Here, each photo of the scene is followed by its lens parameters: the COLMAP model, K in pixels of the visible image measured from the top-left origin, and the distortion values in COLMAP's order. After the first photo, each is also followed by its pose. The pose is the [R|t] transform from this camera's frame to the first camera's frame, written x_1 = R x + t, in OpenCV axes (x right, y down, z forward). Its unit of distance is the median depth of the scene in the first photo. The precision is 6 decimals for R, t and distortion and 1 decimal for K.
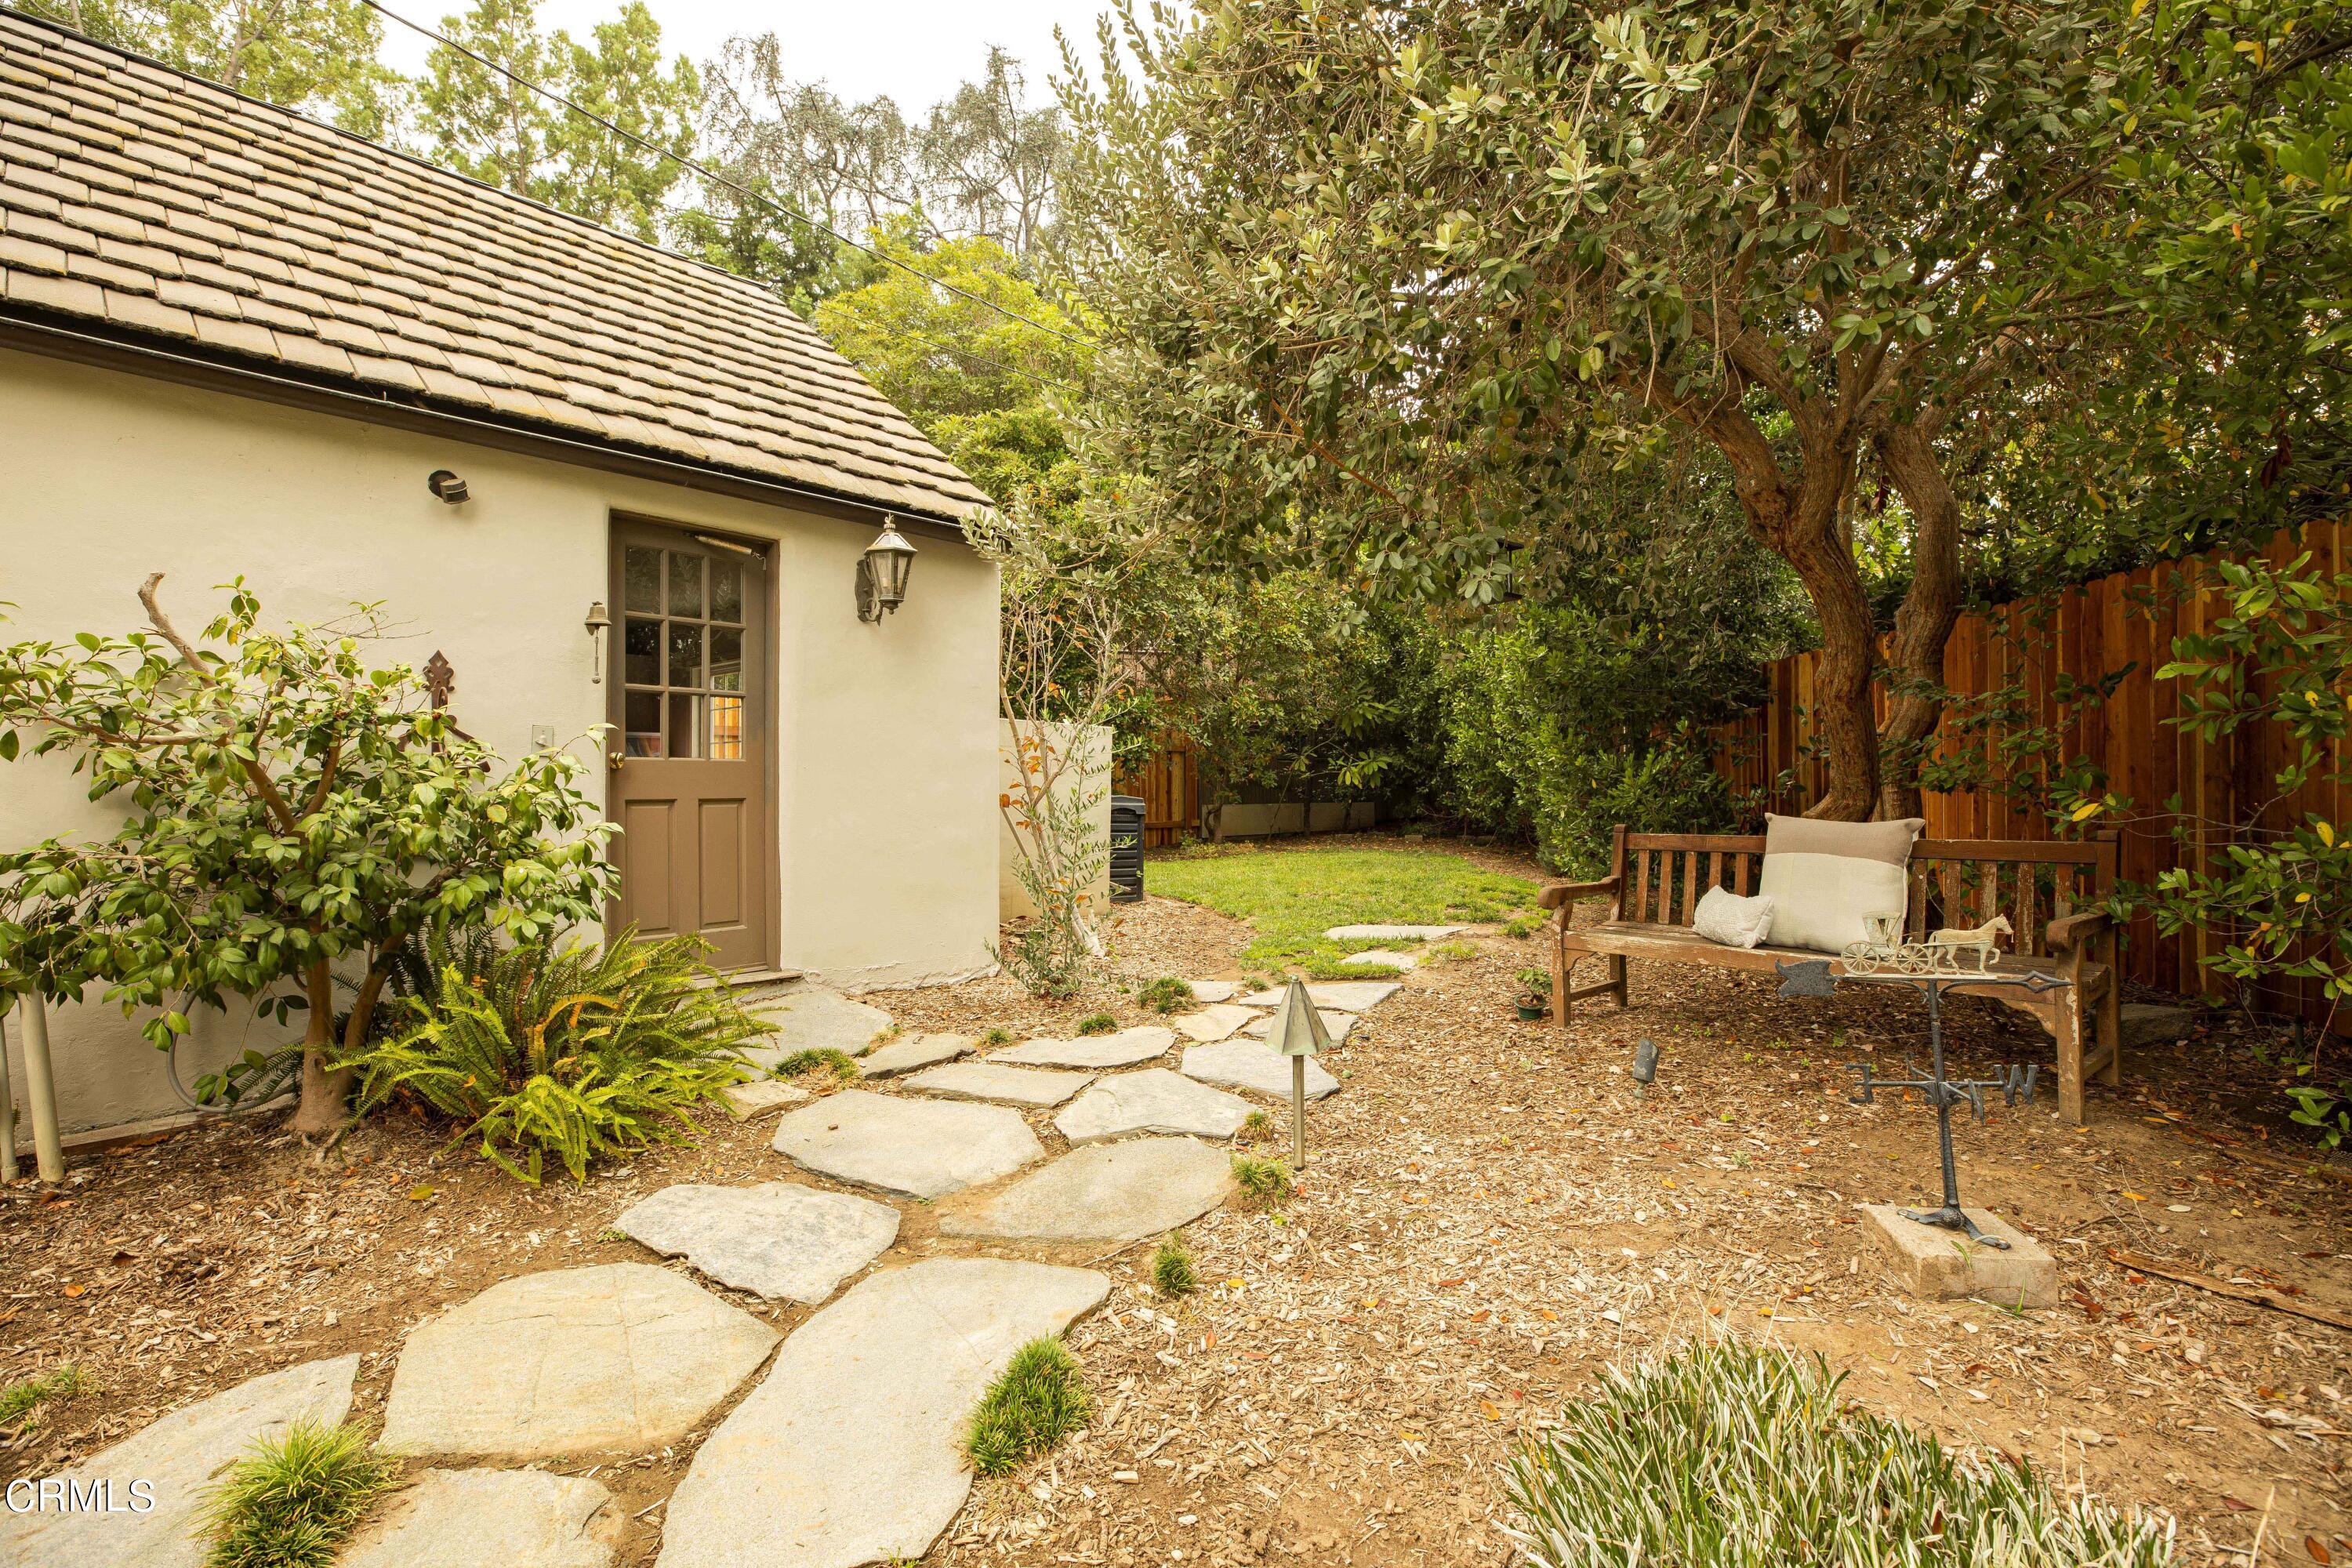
lens RADIAL K [[1070.7, 0, 1179.4], [0, 1070.7, 778.0], [0, 0, 1]] dist [-0.028983, 0.000231]
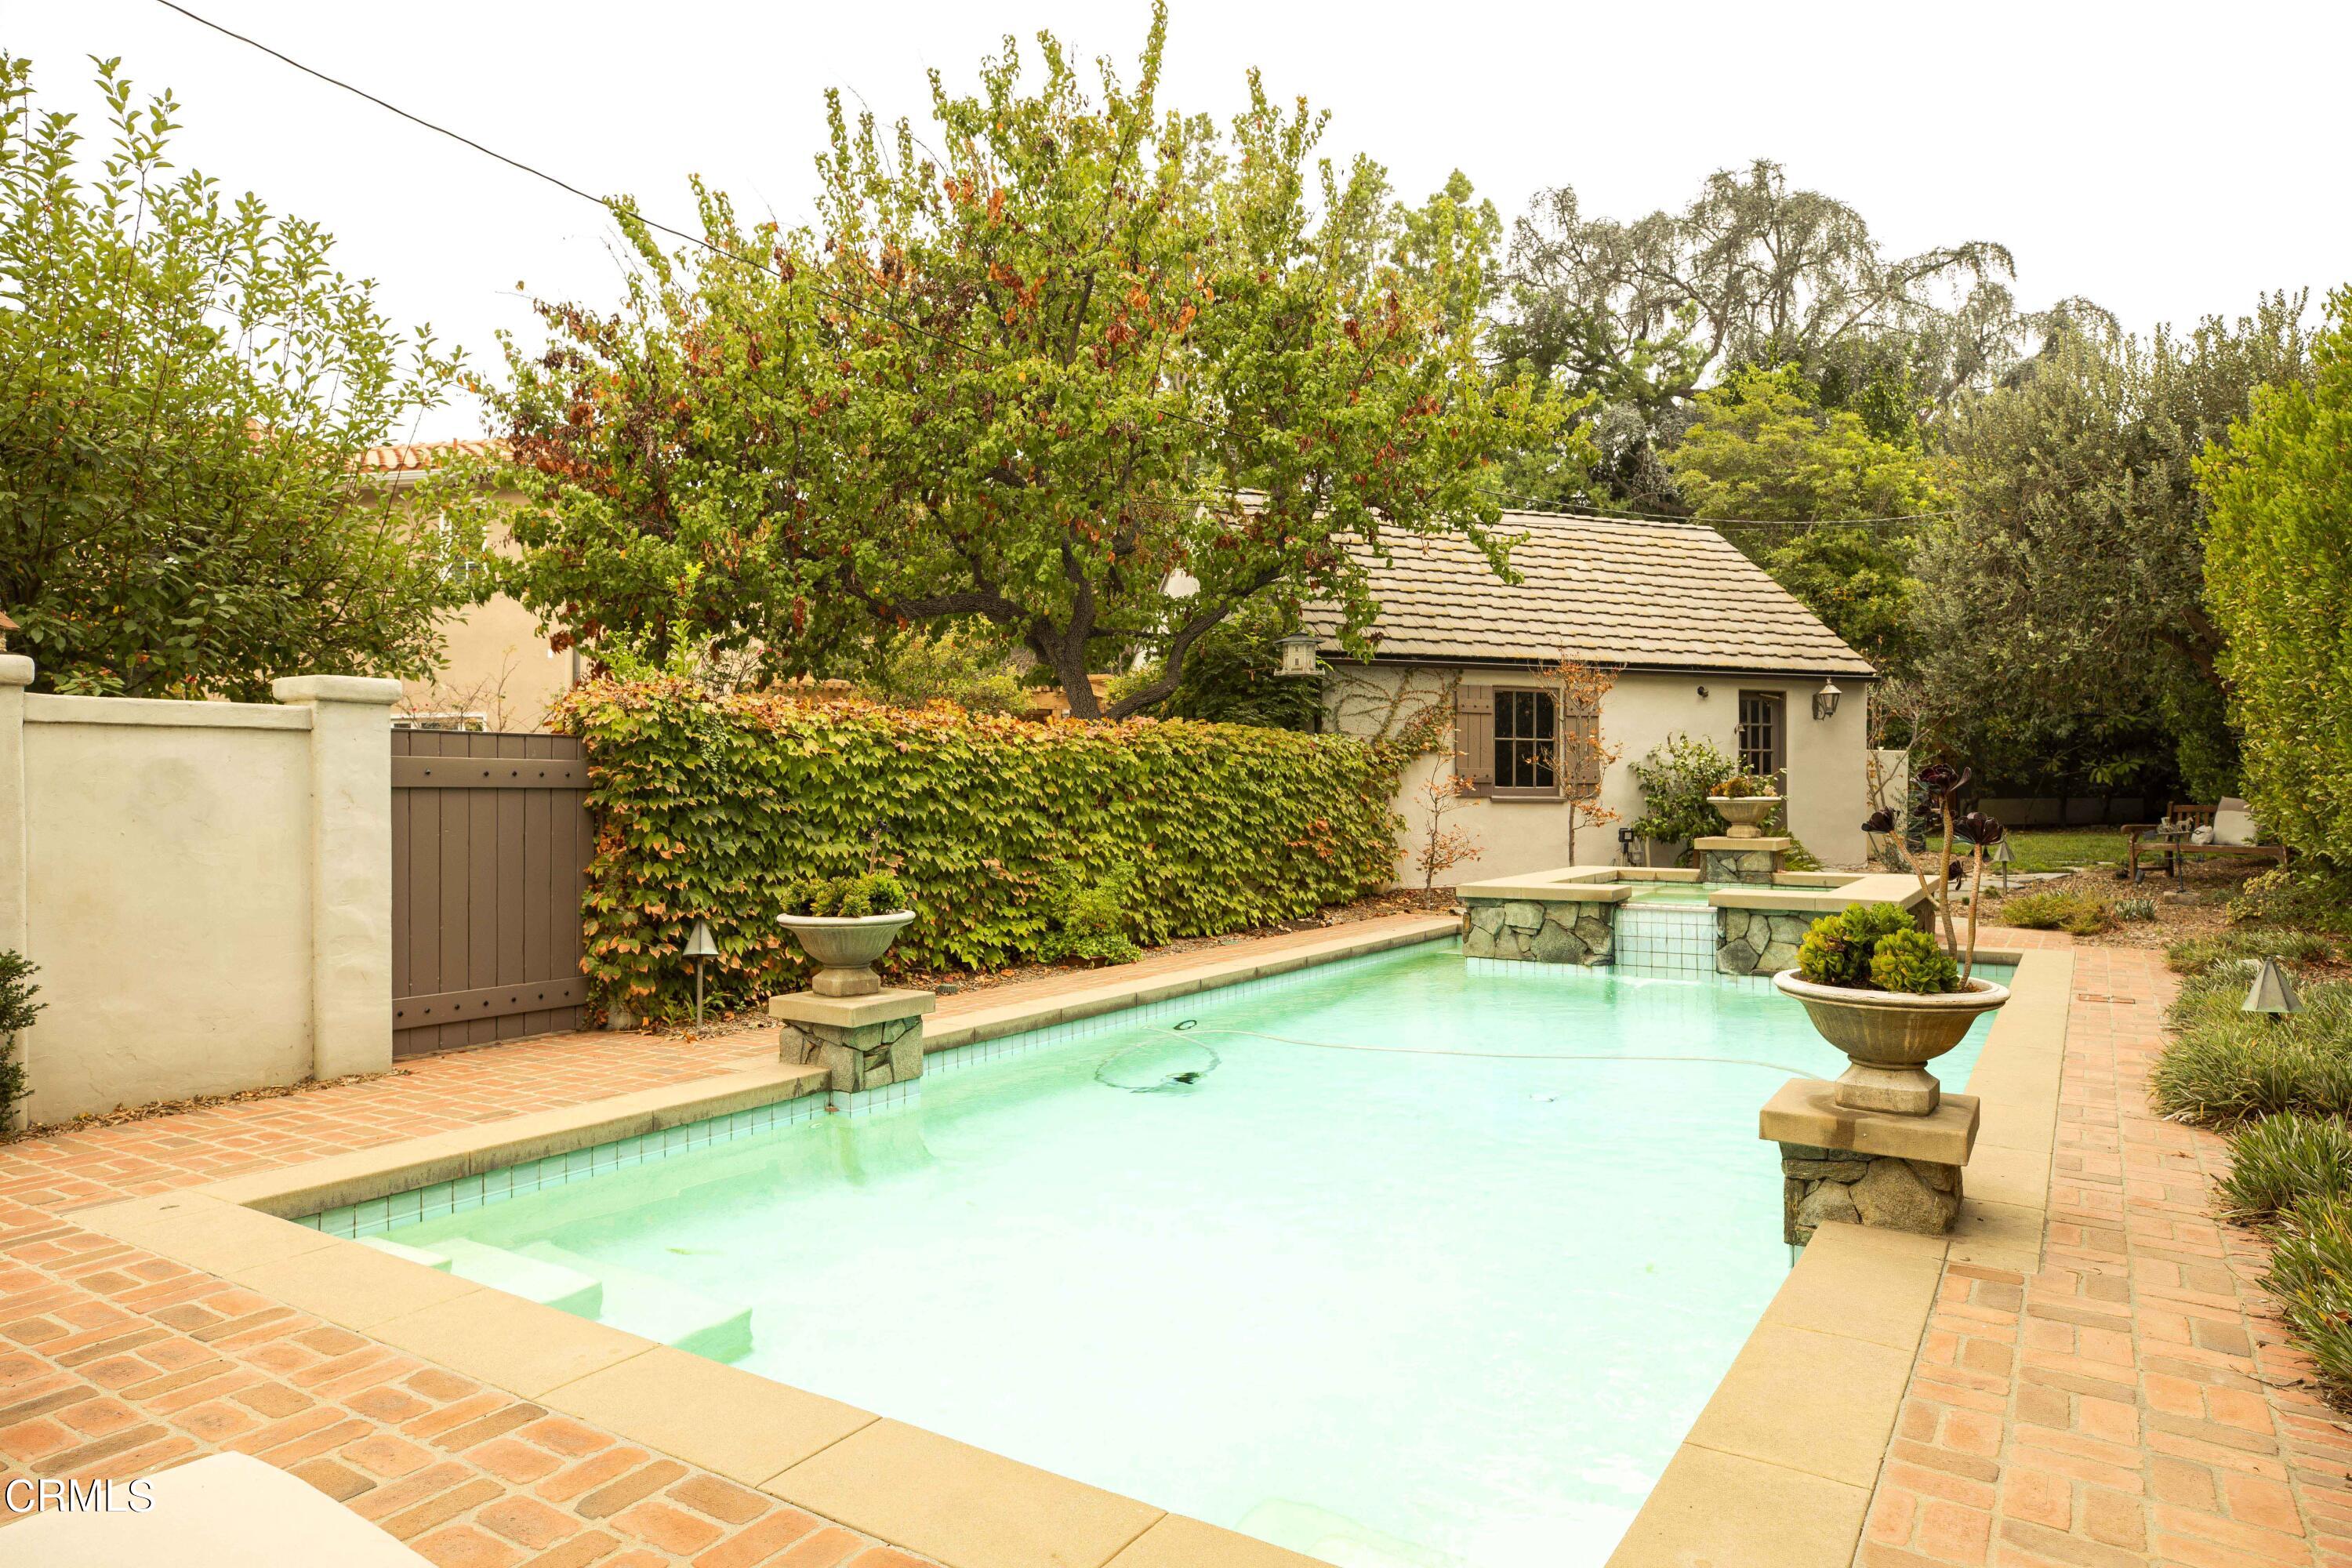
lens RADIAL K [[1451.5, 0, 1173.9], [0, 1451.5, 781.5], [0, 0, 1]] dist [-0.003219, -0.000022]
pose [[0.892956, -0.001646, -0.450140, -0.071975], [0.004821, 0.999971, 0.005907, -0.018895], [0.450118, -0.007445, 0.892938, -1.774838]]
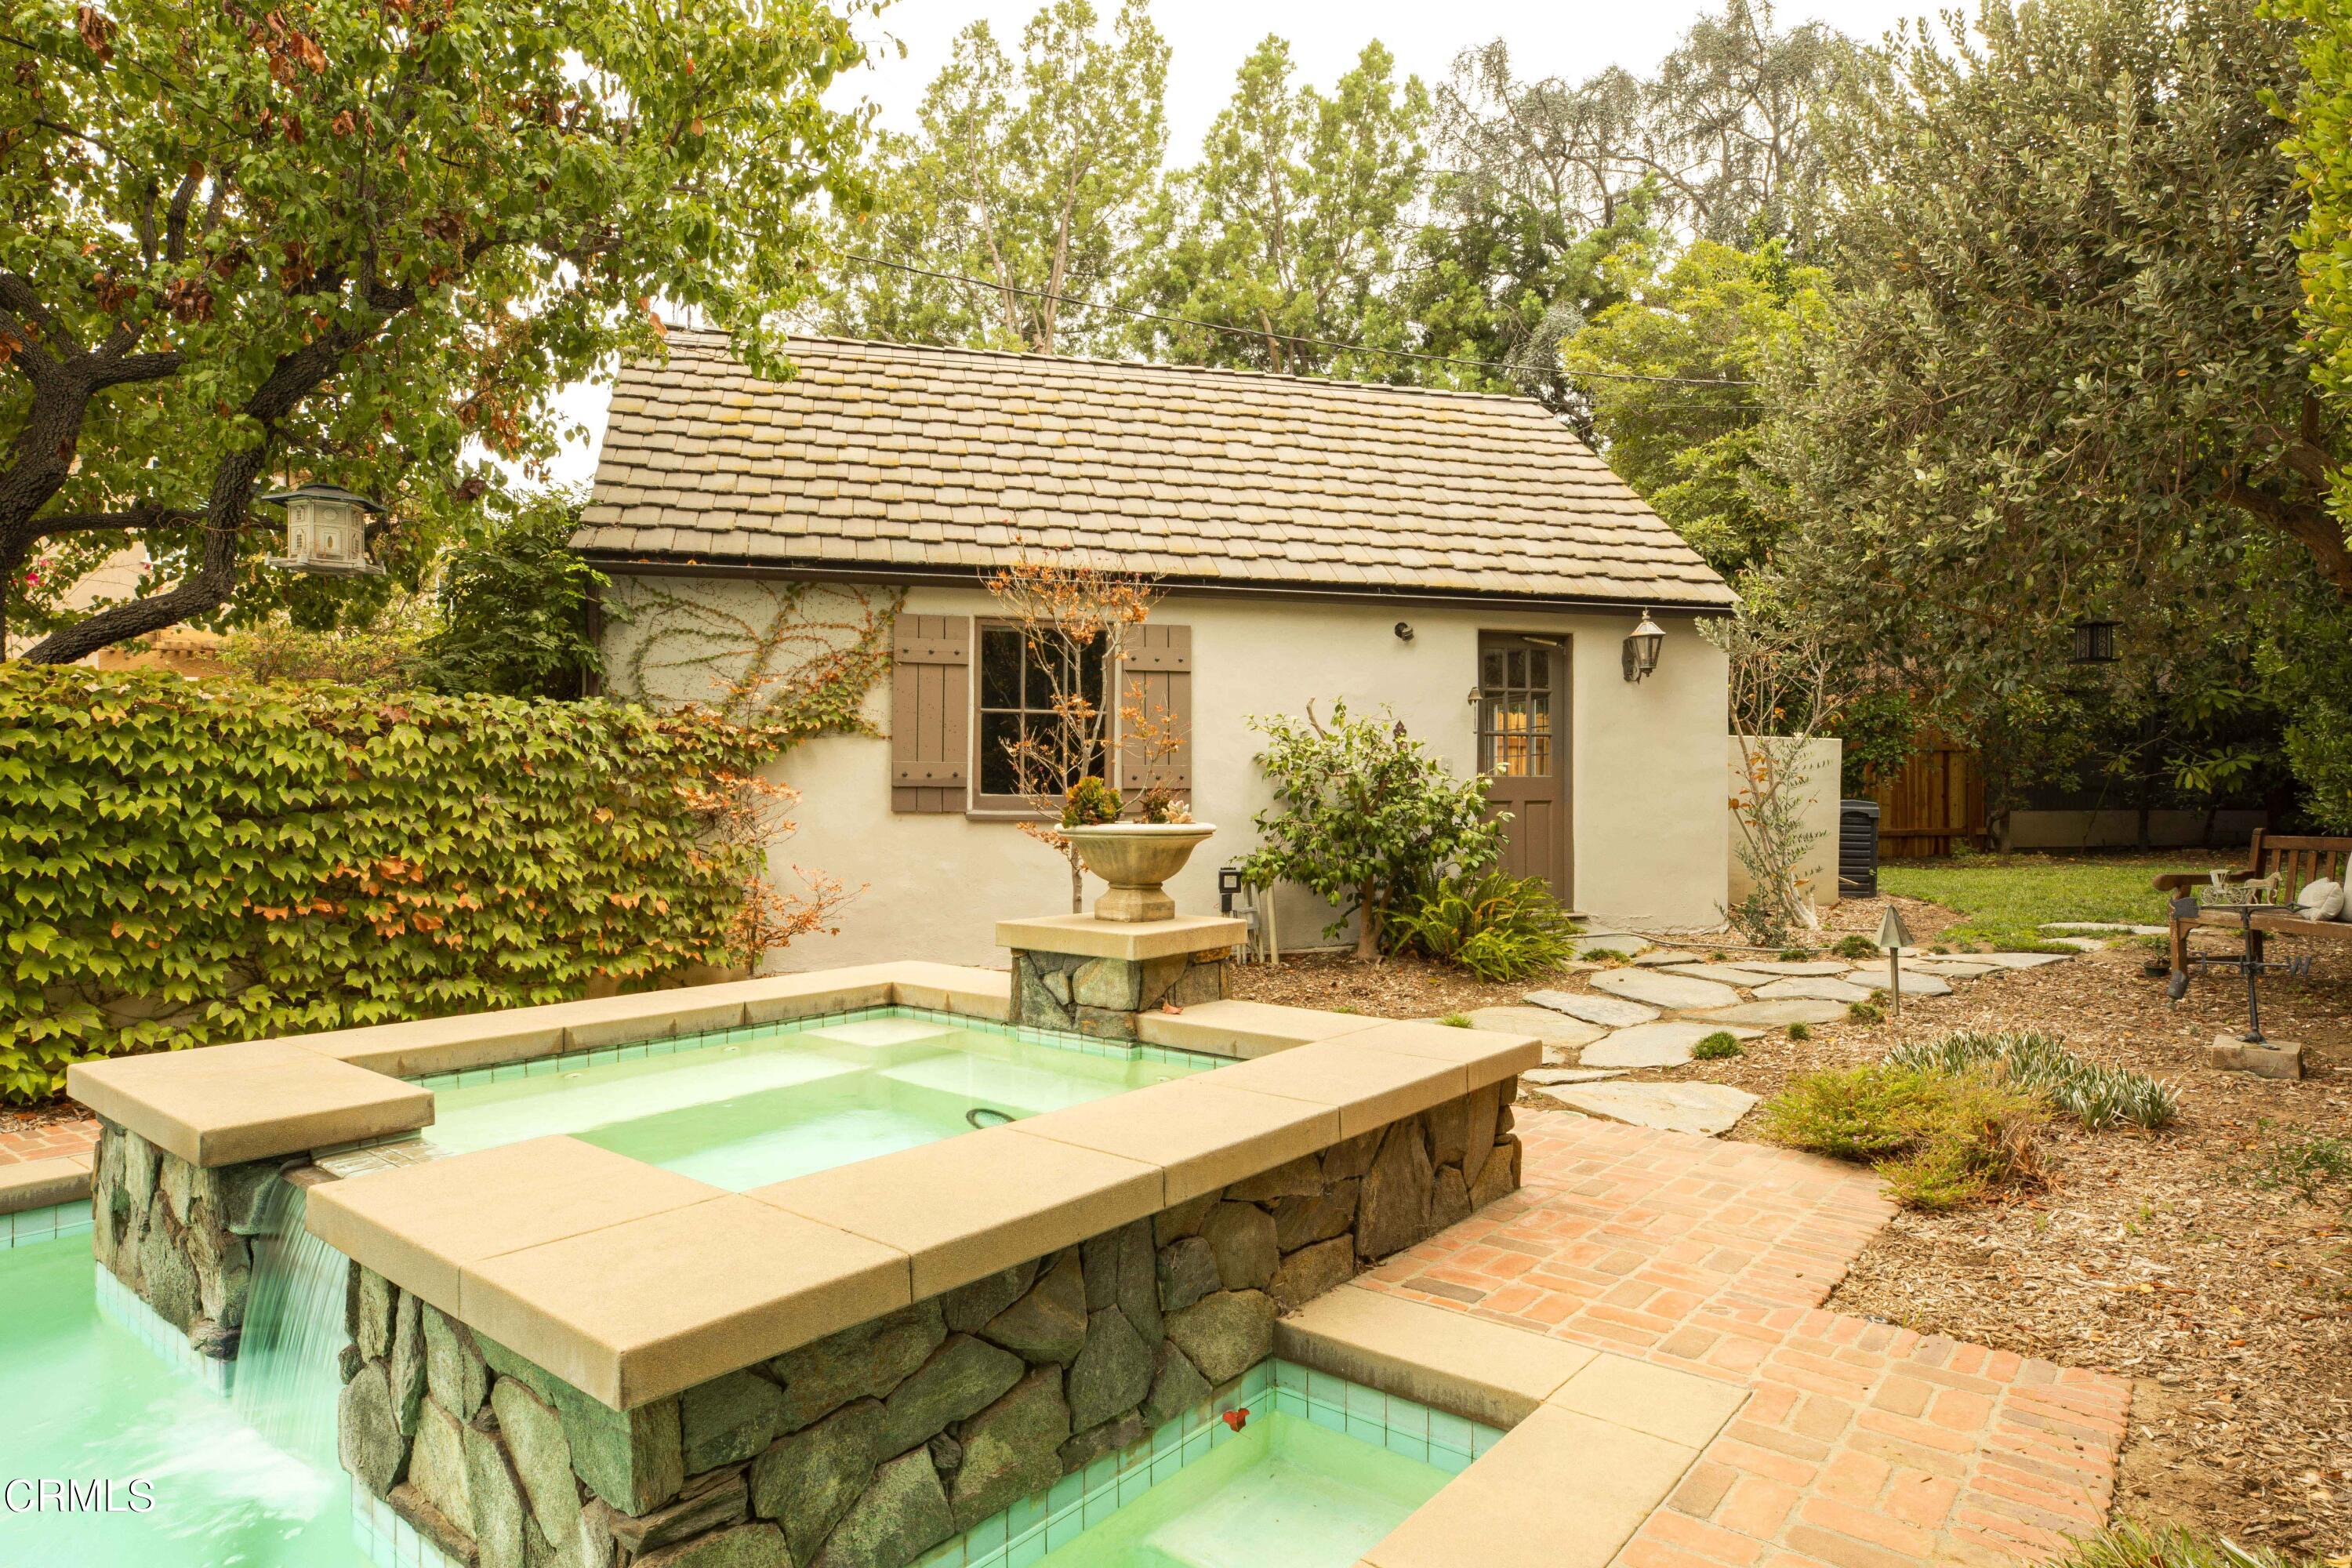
lens RADIAL K [[1359.9, 0, 1168.3], [0, 1359.9, 781.5], [0, 0, 1]] dist [-0.013978, 0.000540]
pose [[0.836237, 0.000426, -0.548368, 0.132438], [0.002499, 0.999986, 0.004588, -0.012059], [0.548363, -0.005207, 0.836224, -0.601204]]
